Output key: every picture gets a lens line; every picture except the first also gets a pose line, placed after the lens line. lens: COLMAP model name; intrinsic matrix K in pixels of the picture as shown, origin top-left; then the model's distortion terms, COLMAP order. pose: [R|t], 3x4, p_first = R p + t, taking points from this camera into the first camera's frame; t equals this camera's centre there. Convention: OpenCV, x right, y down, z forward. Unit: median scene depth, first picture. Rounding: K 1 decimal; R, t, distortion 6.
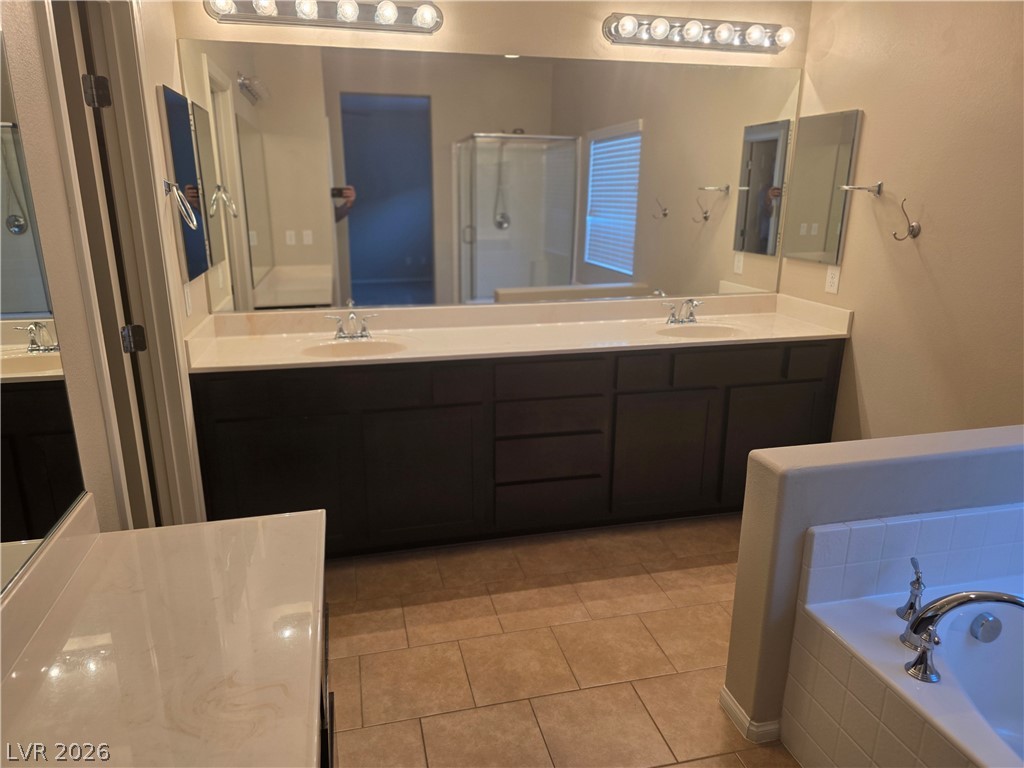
lens RADIAL K [[687.7, 0, 513.5], [0, 687.7, 388.1], [0, 0, 1]] dist [0.063884, -0.059810]
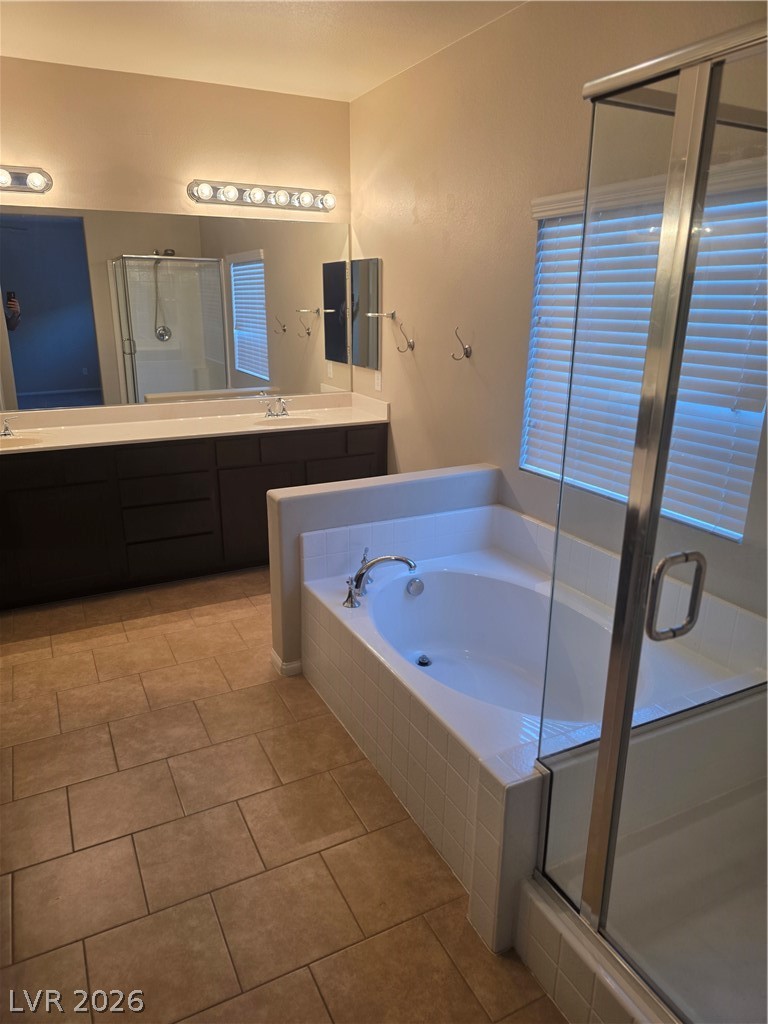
lens RADIAL K [[687.7, 0, 378.3], [0, 687.7, 516.4], [0, 0, 1]] dist [0.063884, -0.059810]
pose [[0.975458, -0.069193, 0.209030, 0.183180], [0.062829, 0.997340, 0.036942, 0.075961], [-0.211031, -0.022902, 0.977211, -0.416678]]
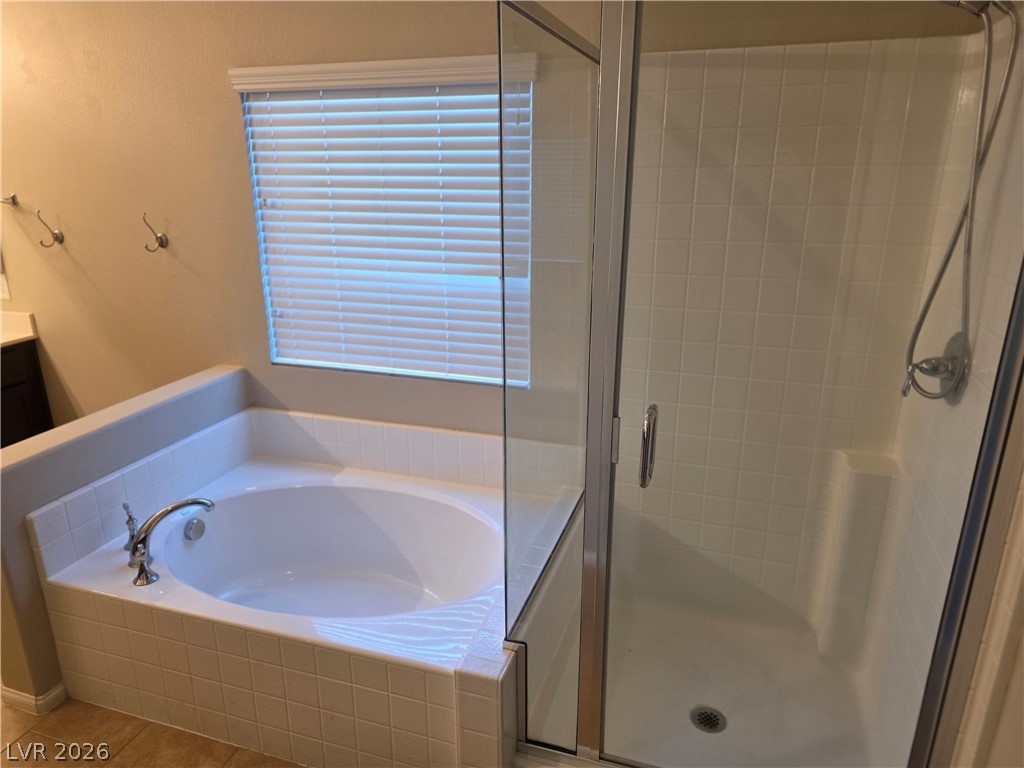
lens RADIAL K [[687.7, 0, 504.6], [0, 687.7, 388.7], [0, 0, 1]] dist [0.063884, -0.059810]
pose [[0.538688, -0.271449, 0.797578, -0.010867], [0.241268, 0.956729, 0.162661, 0.000918], [-0.807221, 0.104807, 0.580870, -0.229285]]
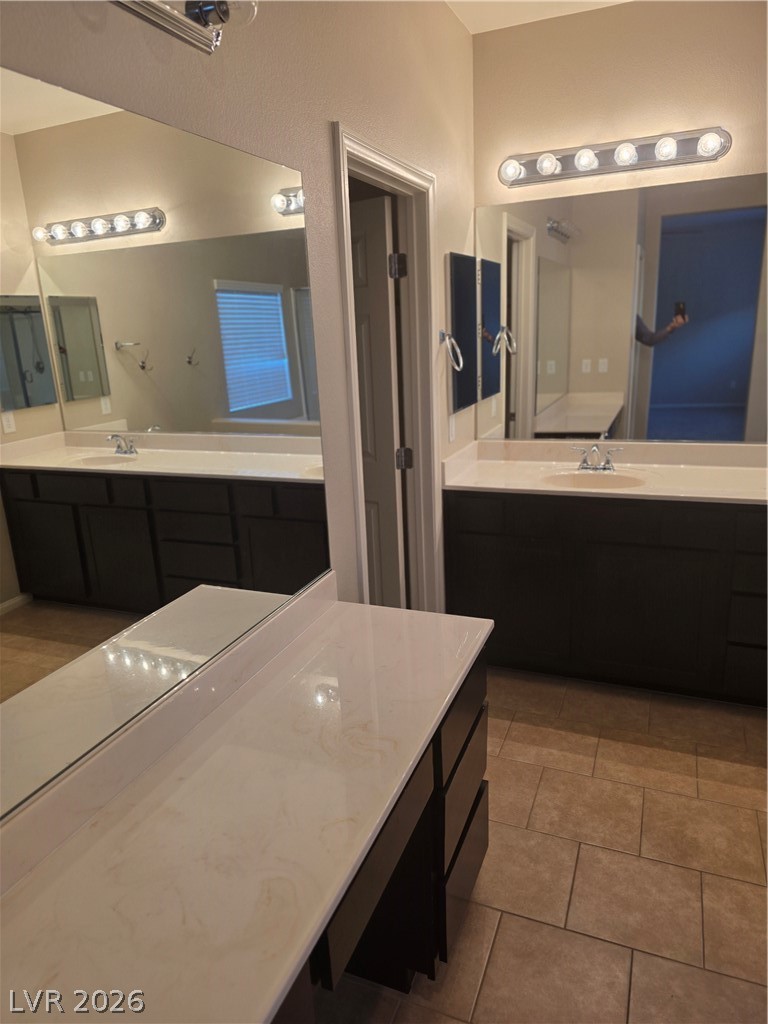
lens RADIAL K [[687.7, 0, 378.1], [0, 687.7, 504.9], [0, 0, 1]] dist [0.063884, -0.059810]
pose [[0.801545, 0.111973, -0.587357, 0.135999], [-0.114875, 0.992848, 0.032509, -0.018550], [0.586796, 0.041416, 0.808675, -0.028790]]
